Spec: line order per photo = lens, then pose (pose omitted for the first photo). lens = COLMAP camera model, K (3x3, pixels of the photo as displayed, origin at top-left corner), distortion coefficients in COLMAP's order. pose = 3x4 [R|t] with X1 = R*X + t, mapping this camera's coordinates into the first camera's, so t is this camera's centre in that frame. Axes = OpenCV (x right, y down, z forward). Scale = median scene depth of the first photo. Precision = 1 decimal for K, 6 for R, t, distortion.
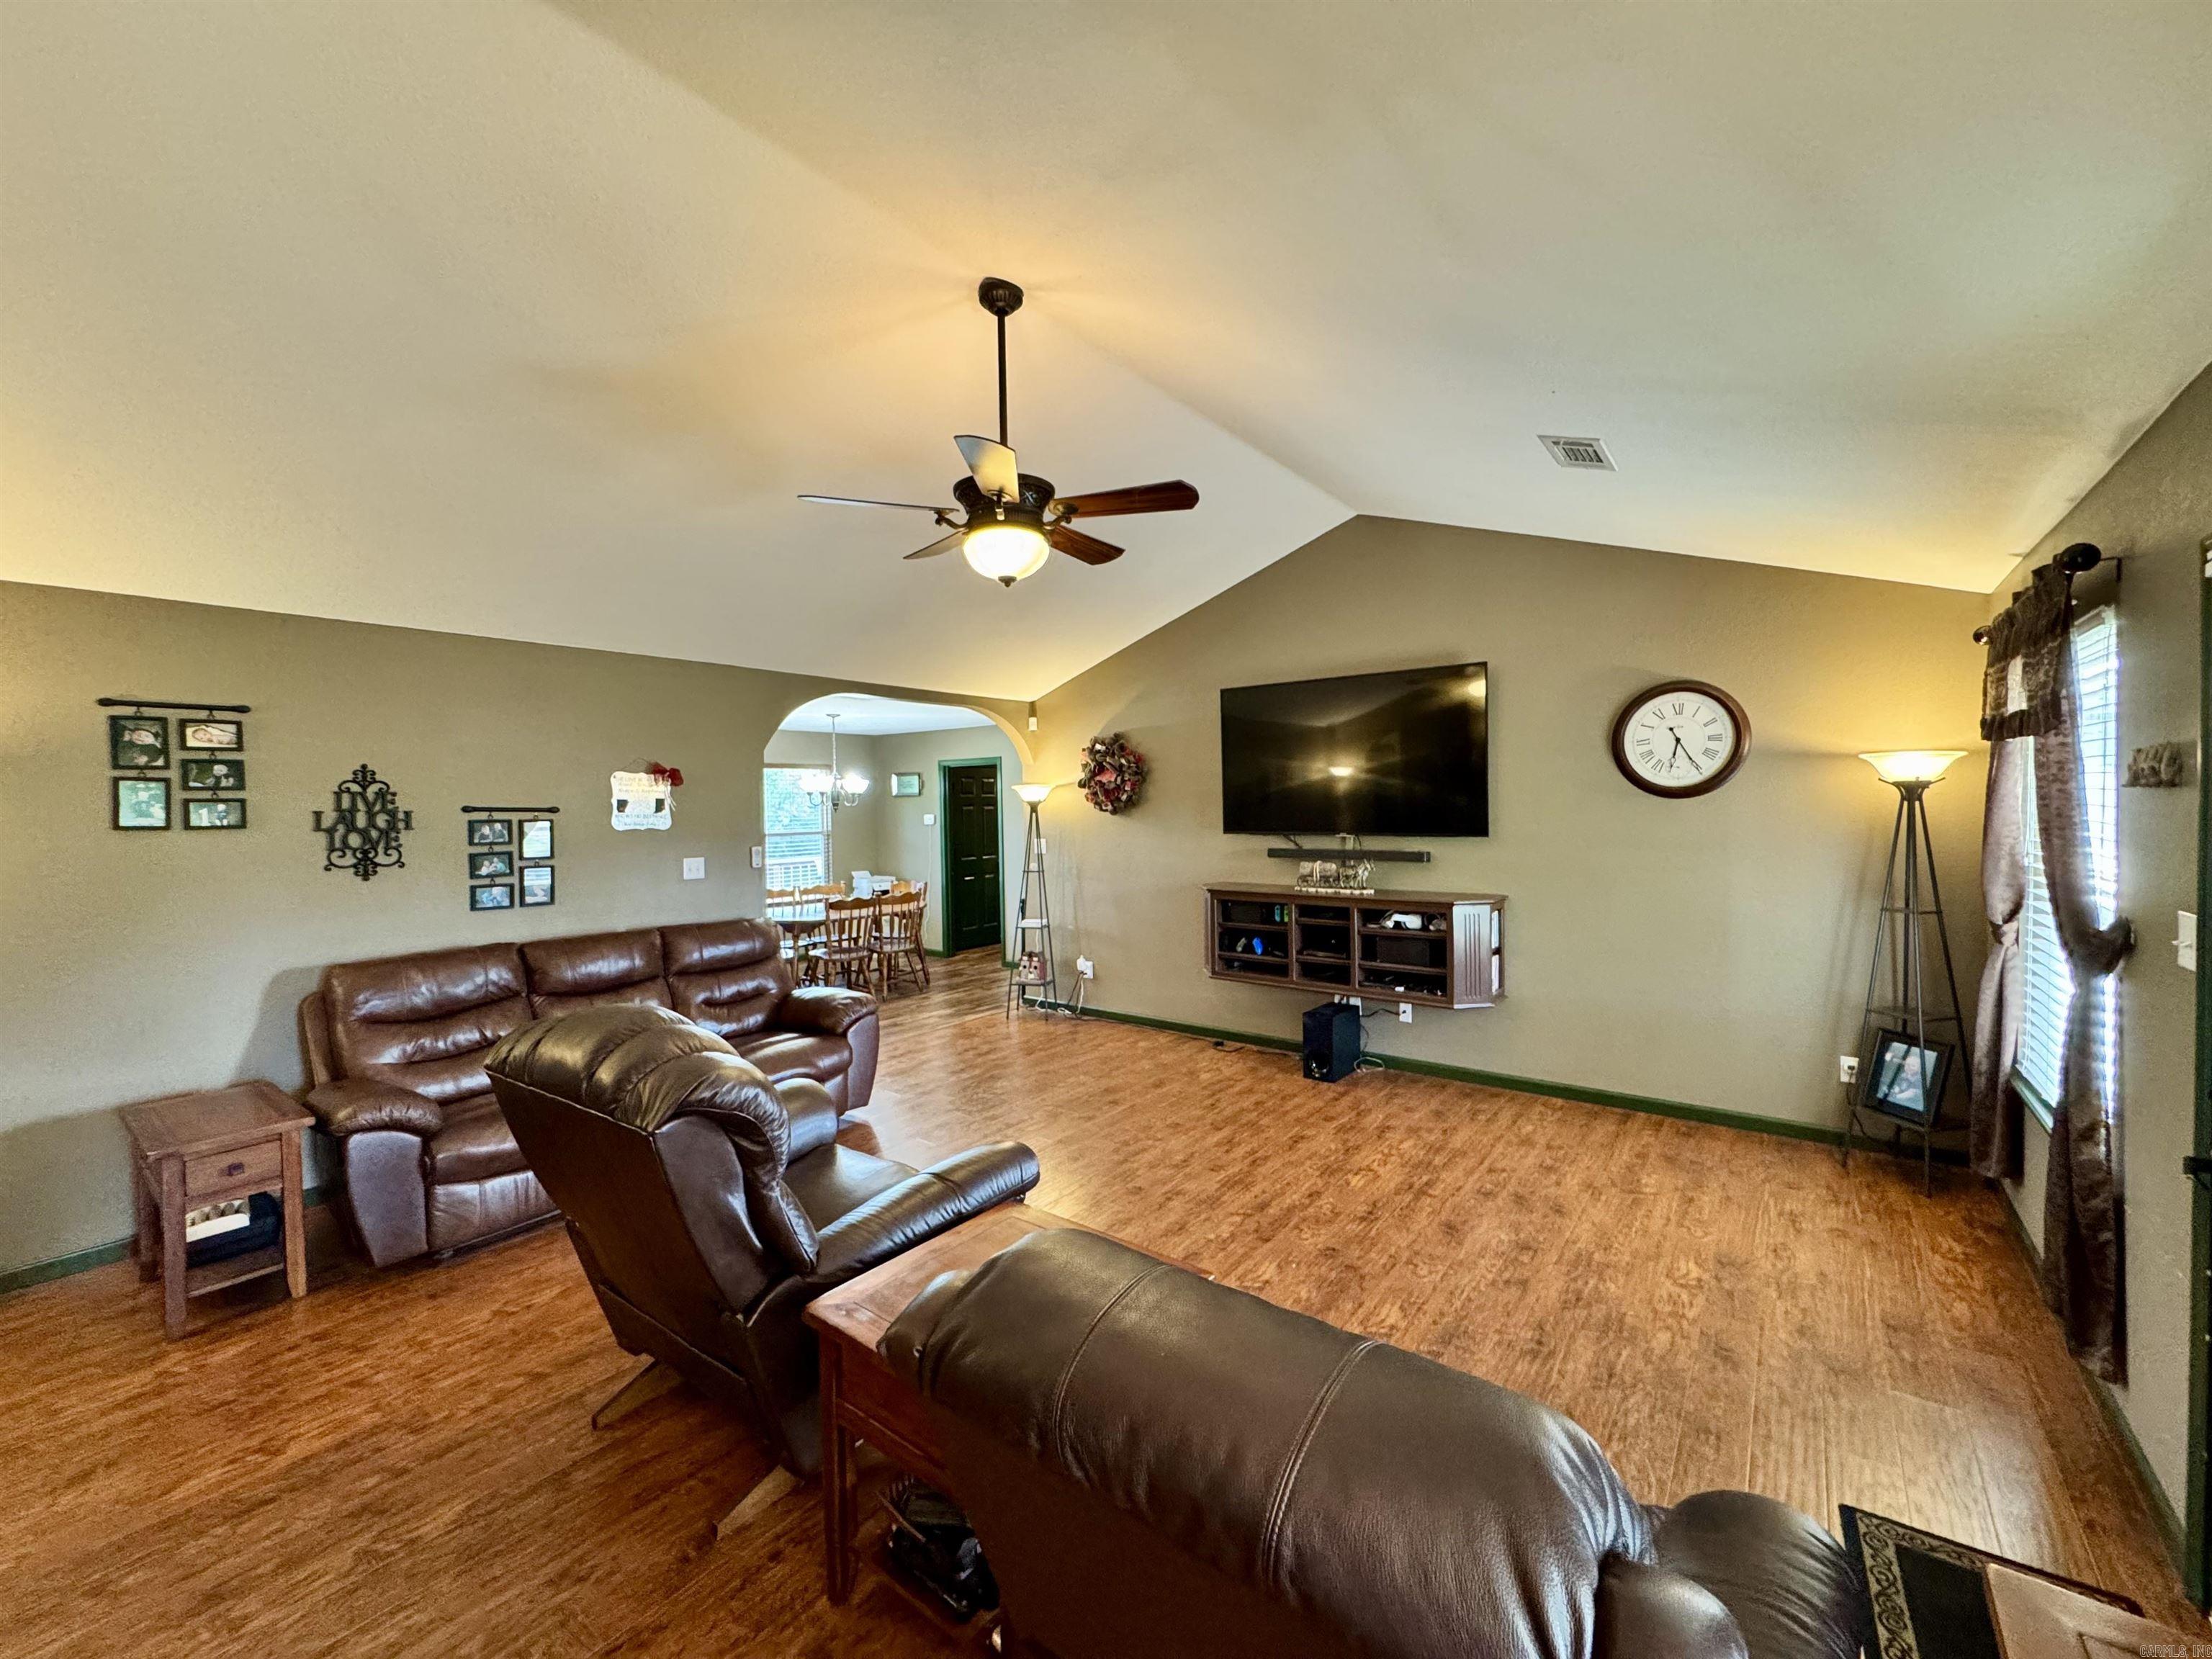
lens RADIAL K [[880.3, 0, 1103.3], [0, 880.3, 823.5], [0, 0, 1]] dist [-0.006318, 0.000680]
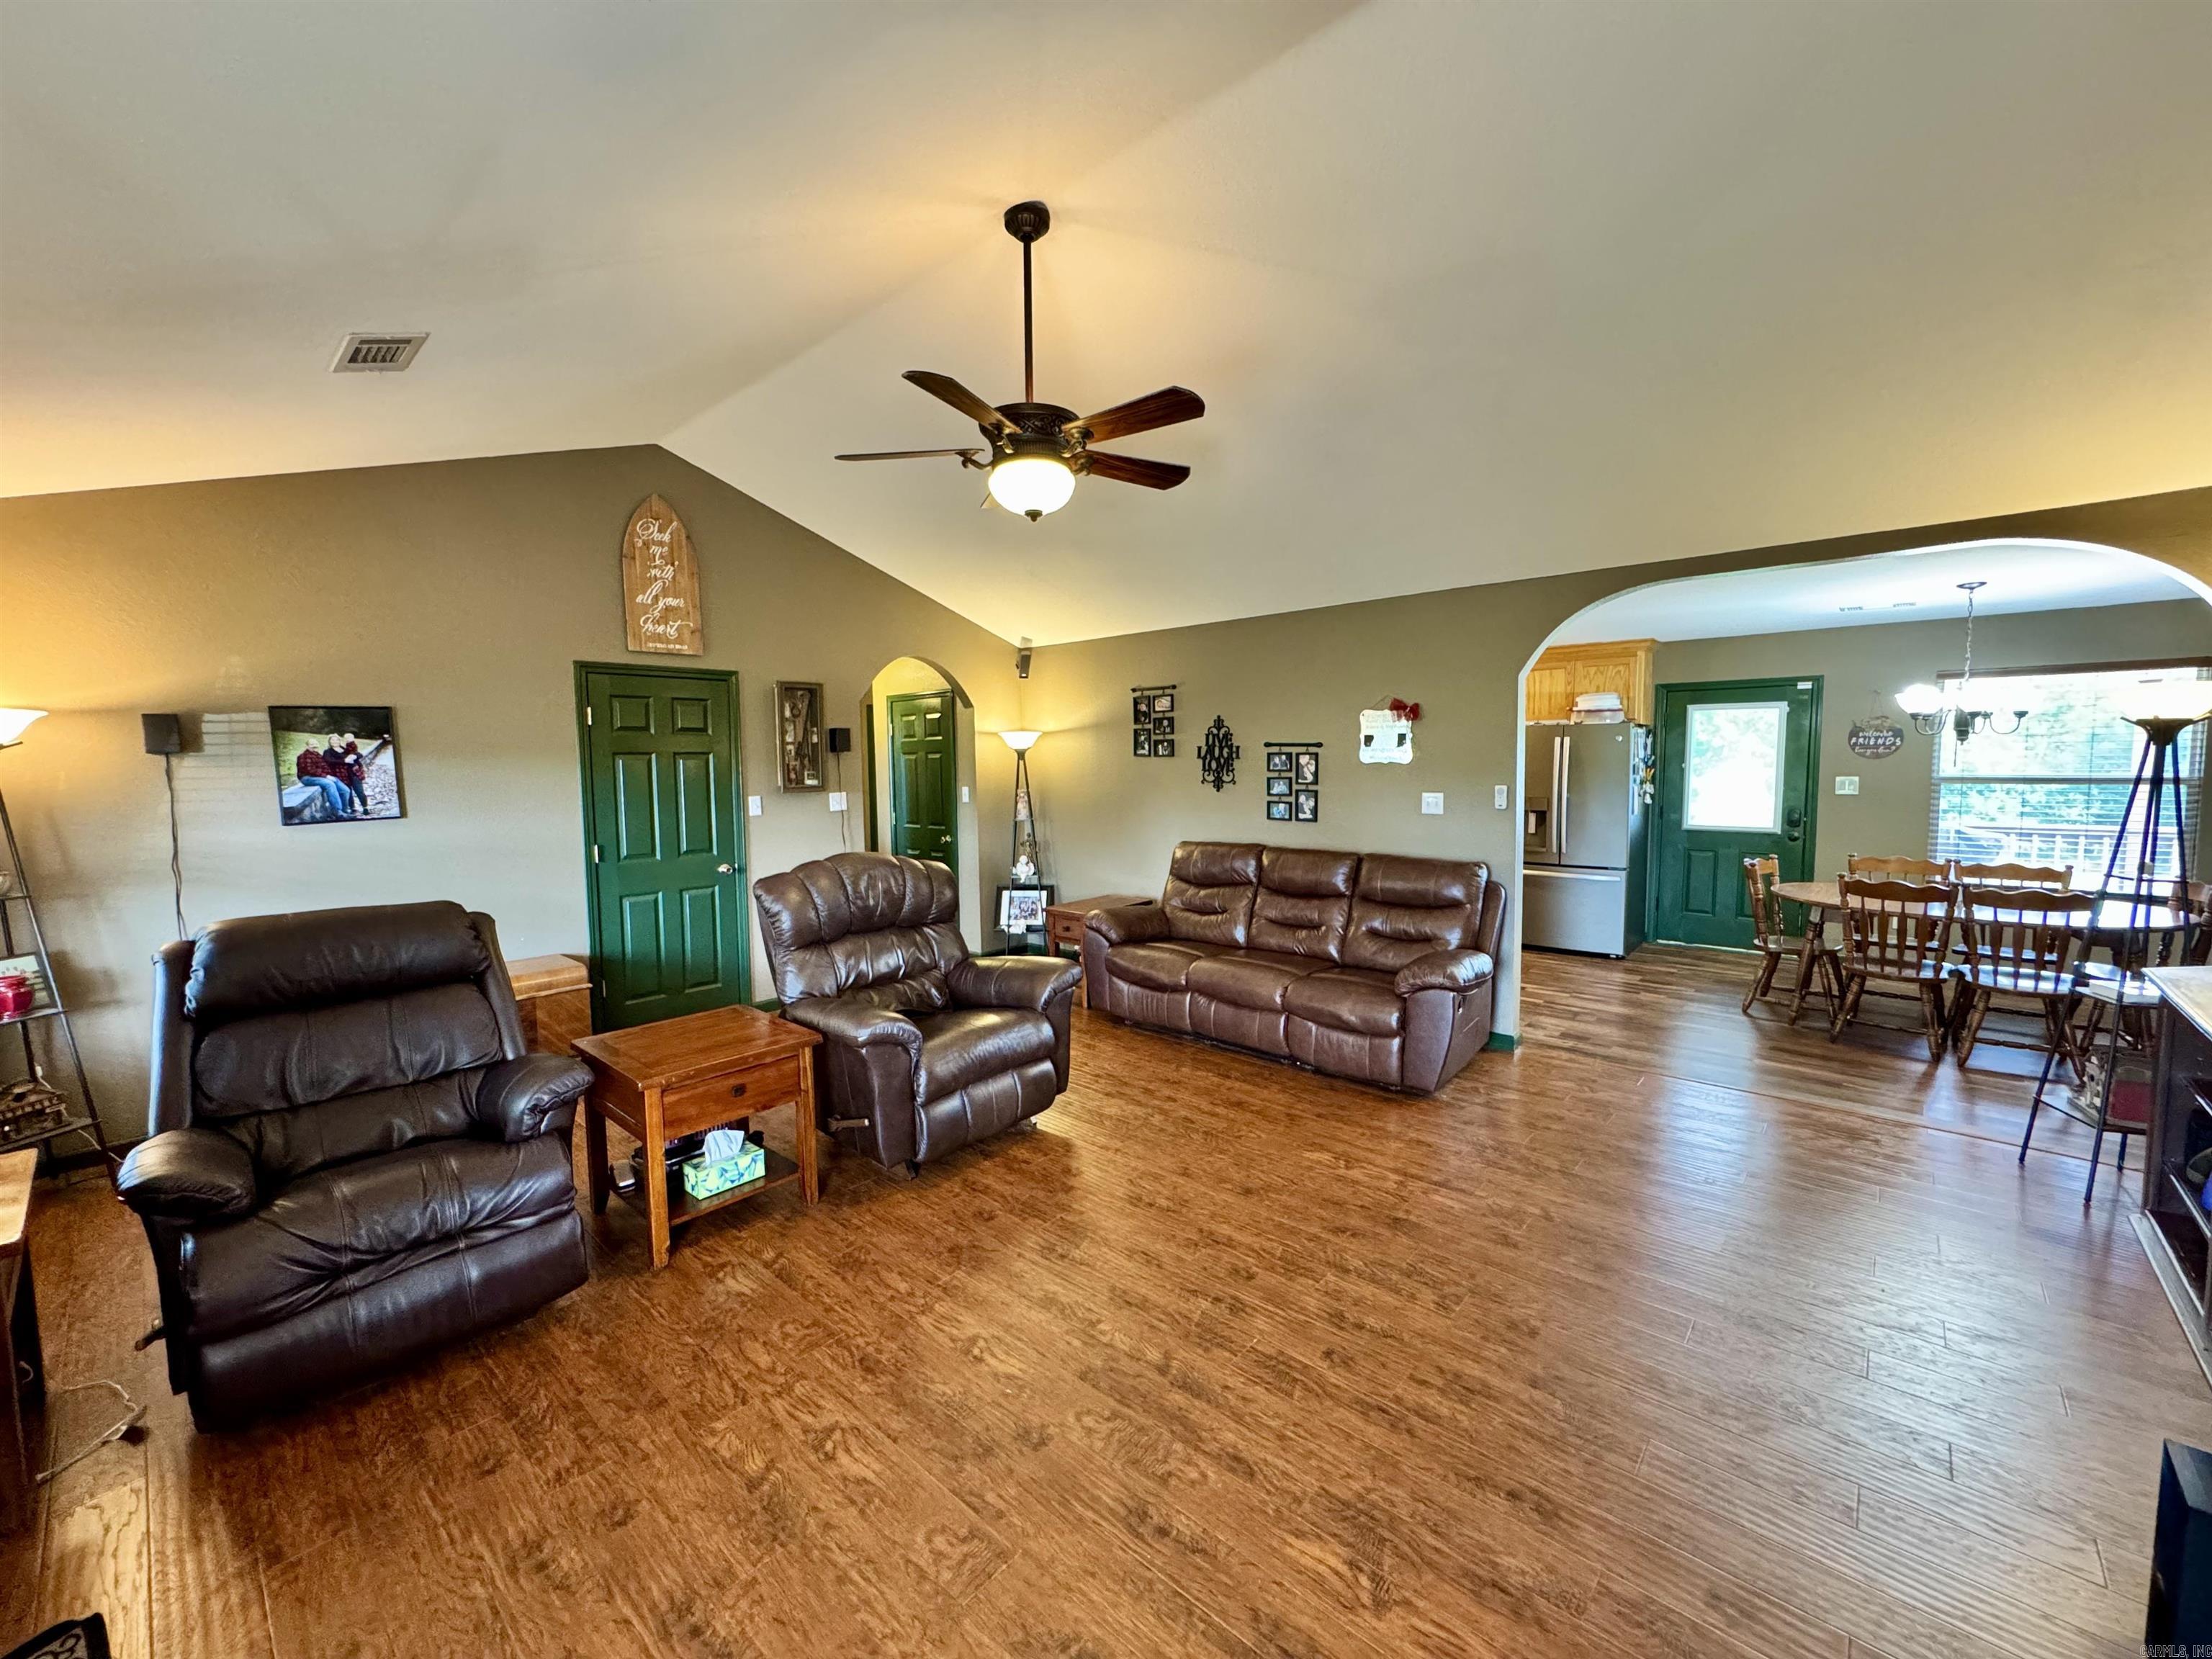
lens RADIAL K [[880.3, 0, 1109.6], [0, 880.3, 821.3], [0, 0, 1]] dist [-0.006318, 0.000680]
pose [[-0.061909, 0.086596, -0.994318, 0.617476], [-0.009570, 0.996132, 0.087350, -0.013530], [0.998036, 0.014924, -0.060841, 0.785574]]
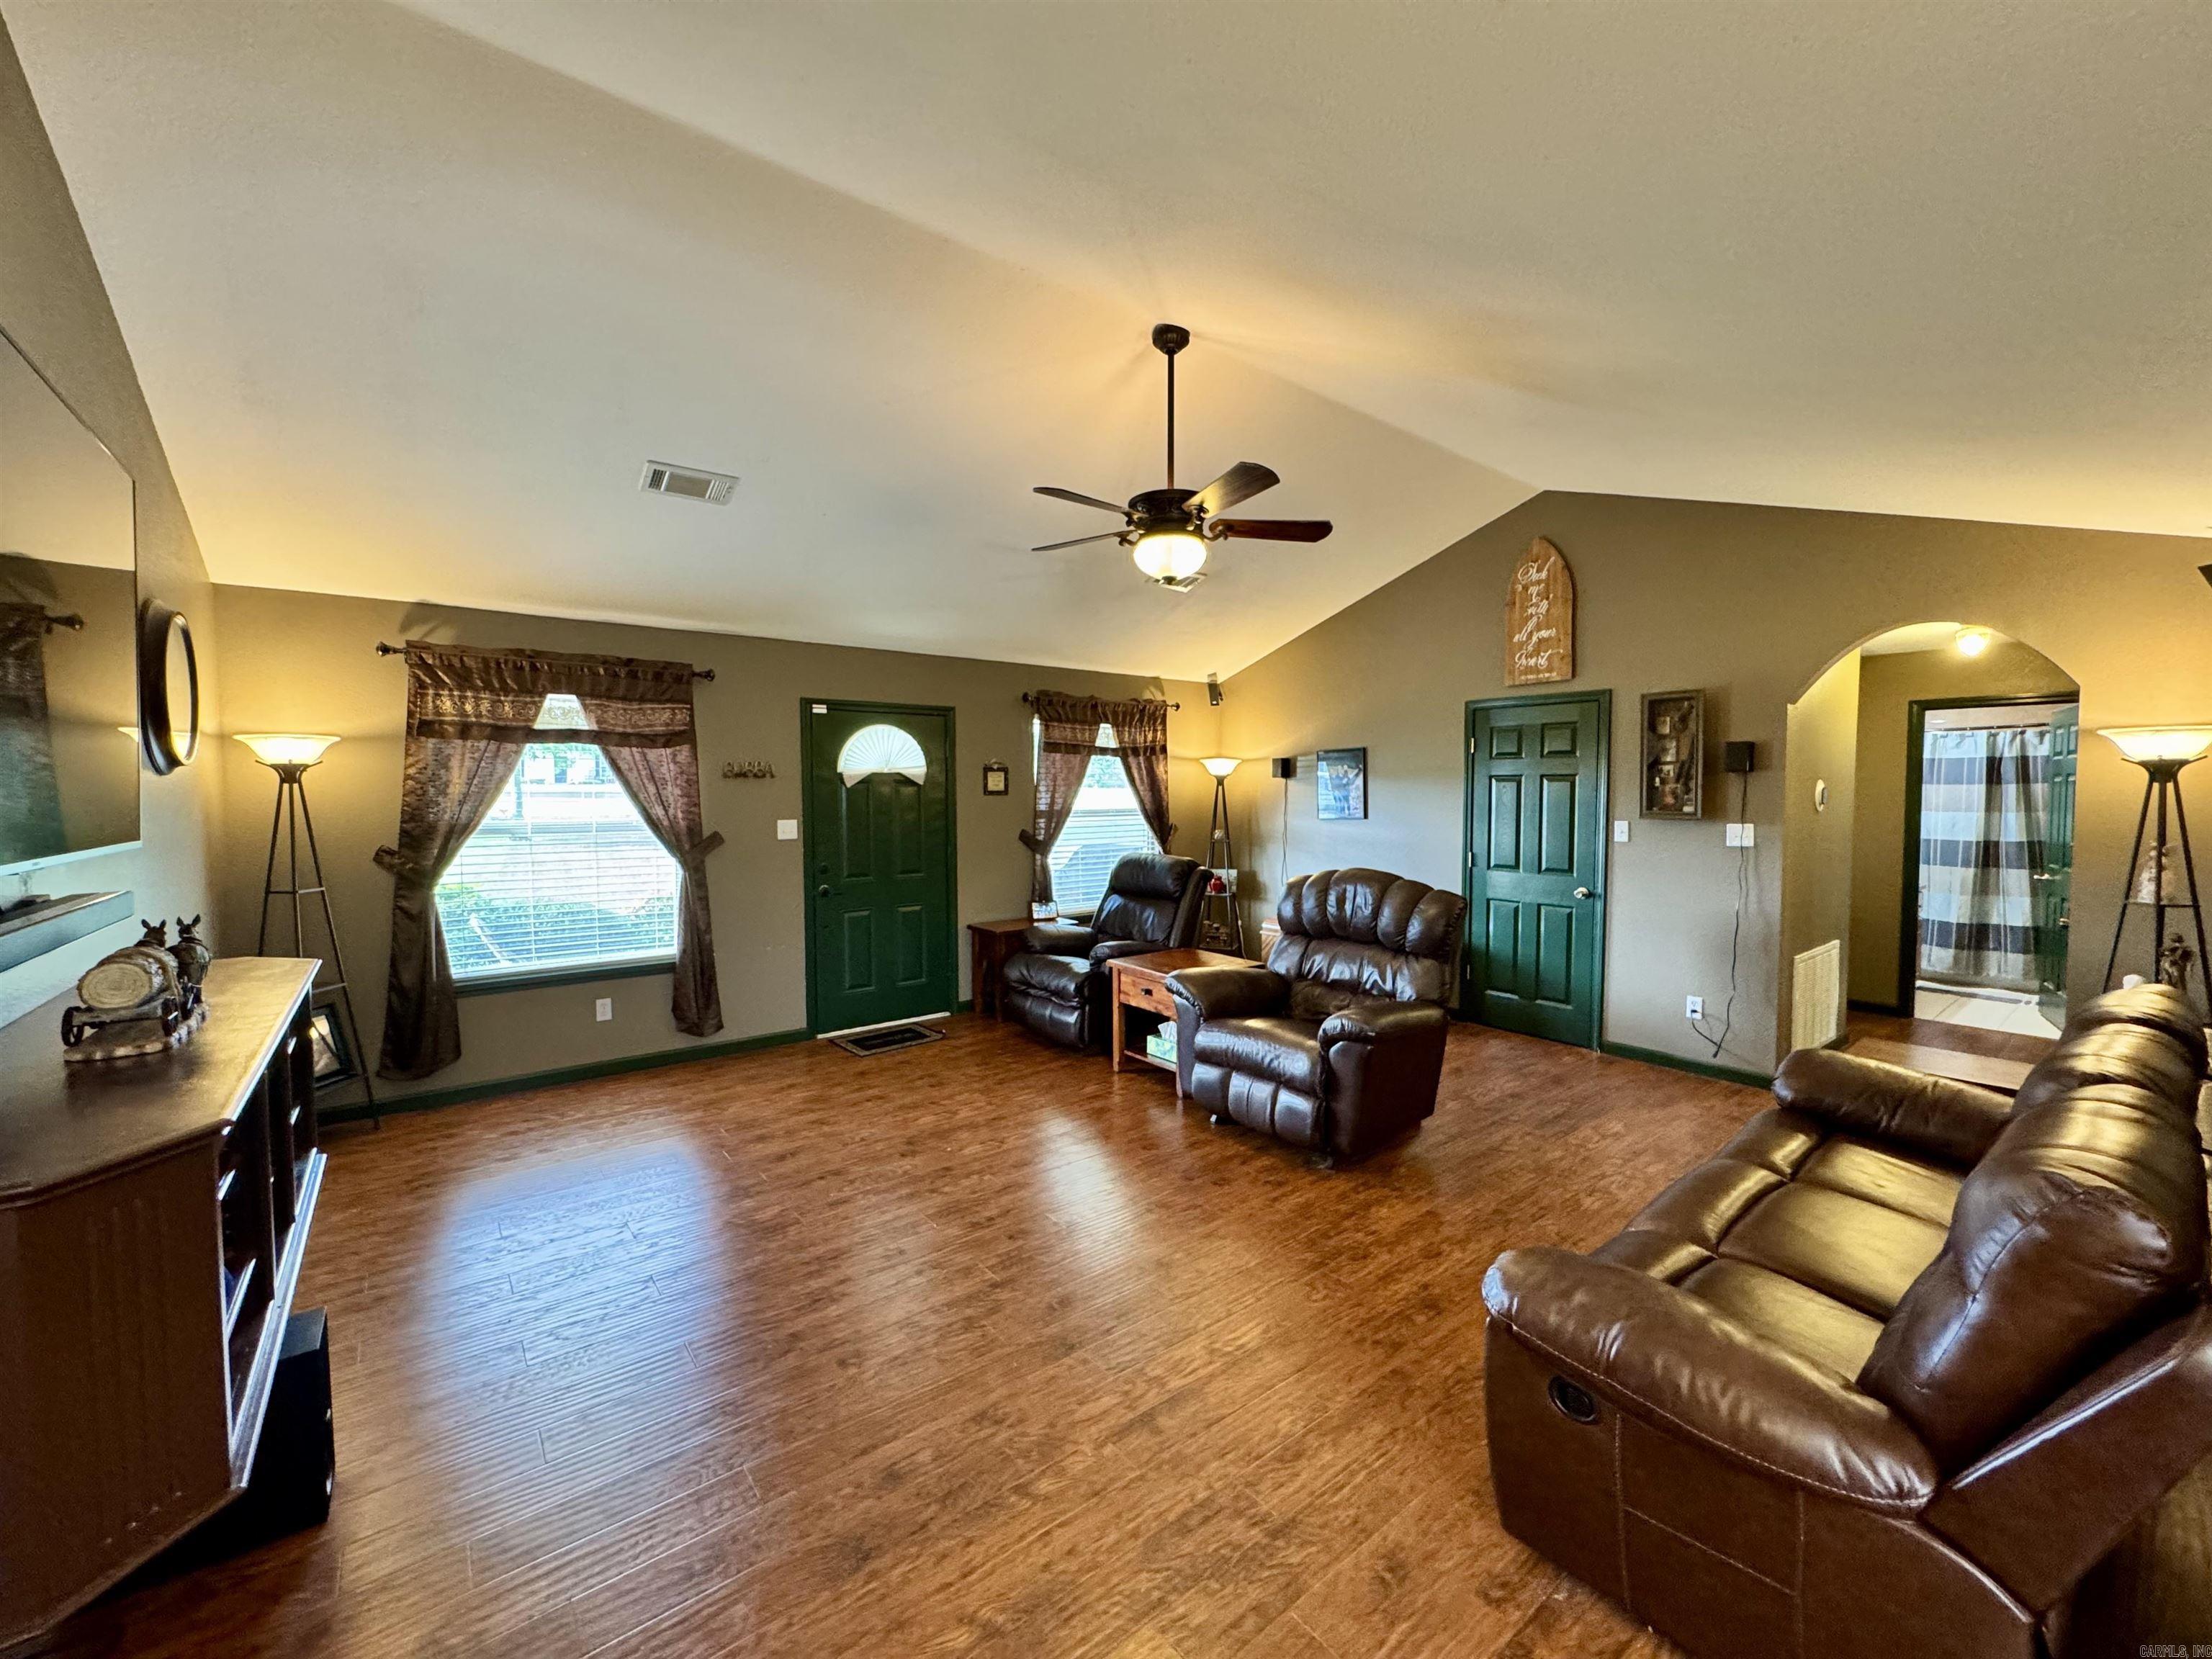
lens RADIAL K [[880.3, 0, 1104.8], [0, 880.3, 826.4], [0, 0, 1]] dist [-0.006318, 0.000680]
pose [[-0.971978, 0.006893, 0.234970, -0.203407], [0.022048, 0.997837, 0.061934, -0.015084], [-0.234035, 0.065379, -0.970027, 1.489470]]
